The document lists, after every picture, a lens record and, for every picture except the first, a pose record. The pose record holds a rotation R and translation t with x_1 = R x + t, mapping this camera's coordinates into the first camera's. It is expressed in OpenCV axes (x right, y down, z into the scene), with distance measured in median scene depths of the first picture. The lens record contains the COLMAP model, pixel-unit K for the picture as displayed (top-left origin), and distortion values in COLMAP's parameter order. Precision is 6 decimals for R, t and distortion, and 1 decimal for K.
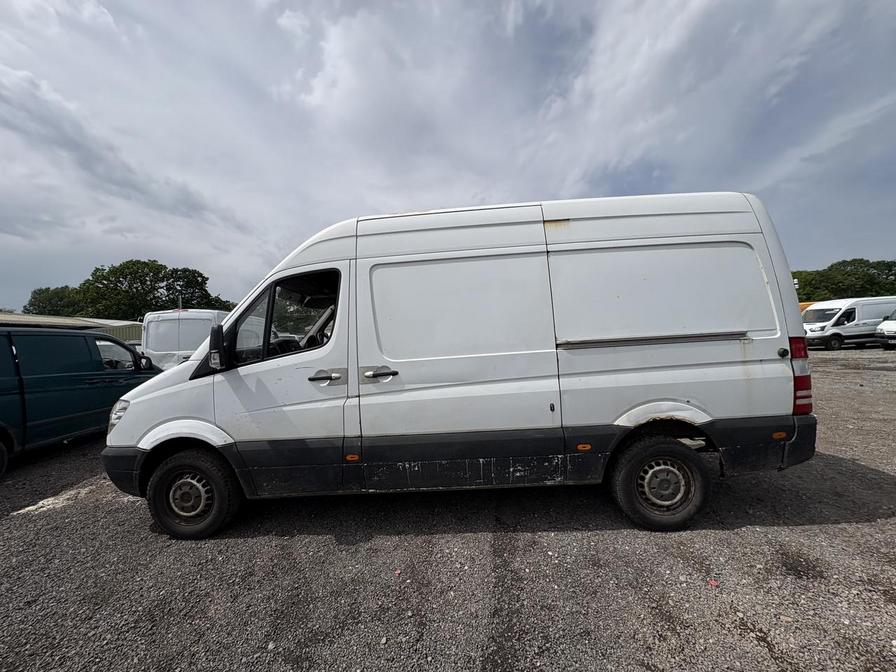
lens RADIAL K [[357.9, 0, 450.1], [0, 357.9, 332.9], [0, 0, 1]] dist [0.000364, 0.000832]
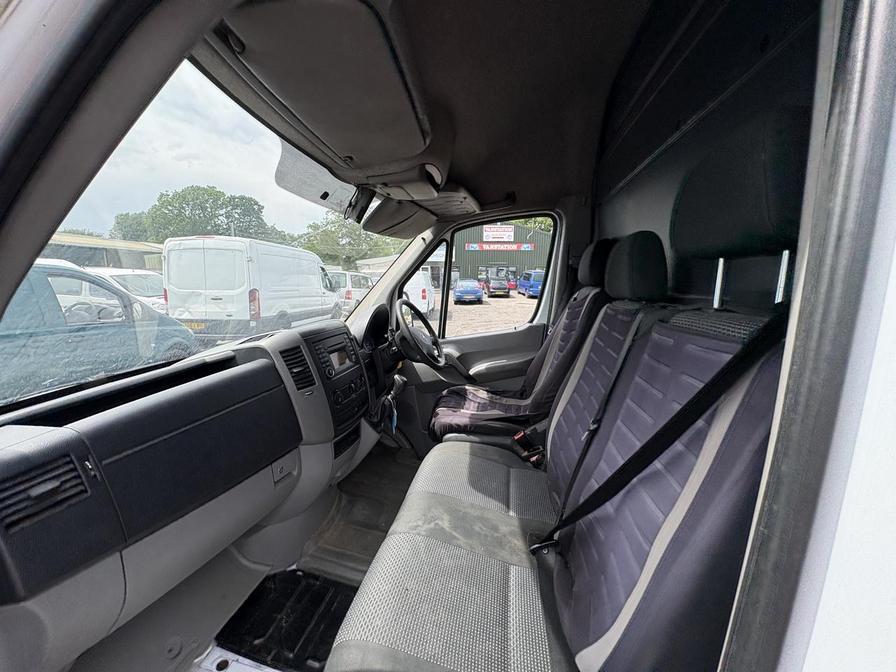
lens RADIAL K [[357.9, 0, 448.3], [0, 357.9, 336.4], [0, 0, 1]] dist [0.000364, 0.000832]
pose [[0.988914, 0.073324, -0.129127, -0.023157], [-0.049635, 0.982789, 0.177939, -0.002951], [0.139951, -0.169557, 0.975533, 0.055191]]
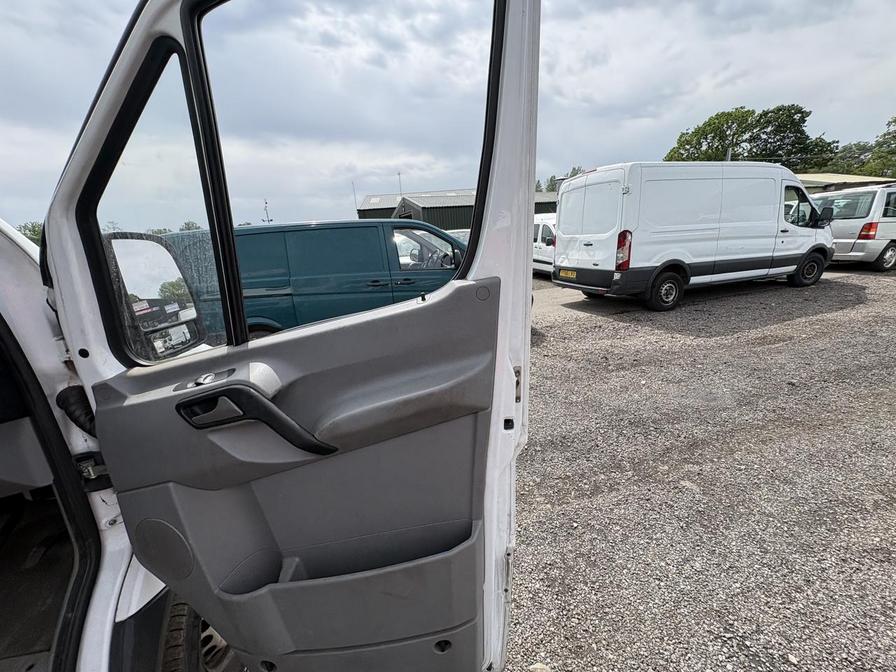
lens RADIAL K [[357.9, 0, 450.4], [0, 357.9, 343.6], [0, 0, 1]] dist [0.000364, 0.000832]
pose [[0.199560, 0.306367, -0.930761, -0.016053], [0.069810, 0.943008, 0.325366, 0.000558], [0.977396, -0.129906, 0.166799, 0.107603]]
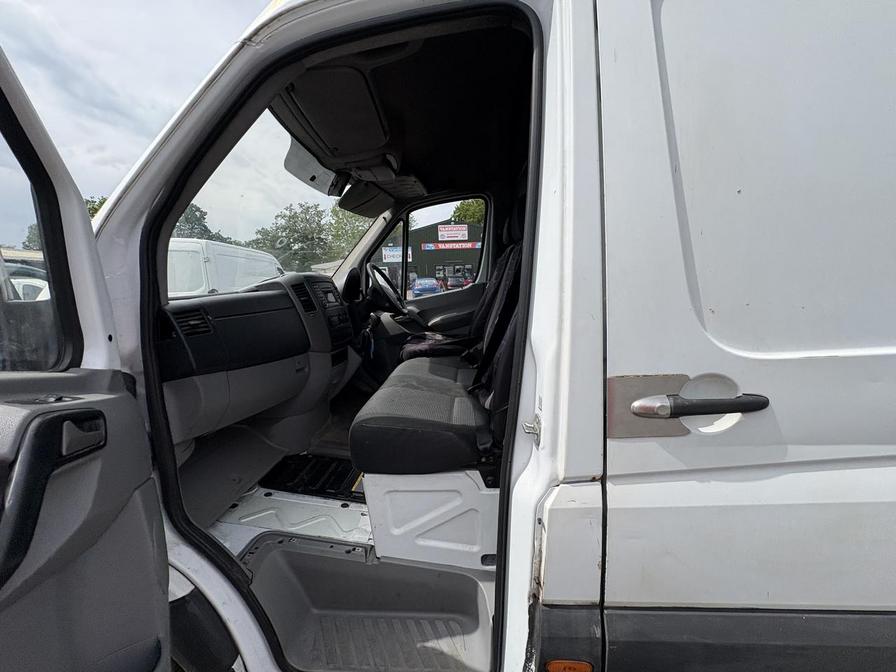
lens RADIAL K [[357.9, 0, 449.2], [0, 357.9, 337.6], [0, 0, 1]] dist [0.000364, 0.000832]
pose [[0.999704, 0.012558, -0.020846, -0.021560], [-0.008783, 0.985021, 0.172212, 0.001348], [0.022696, -0.171978, 0.984839, 0.043662]]
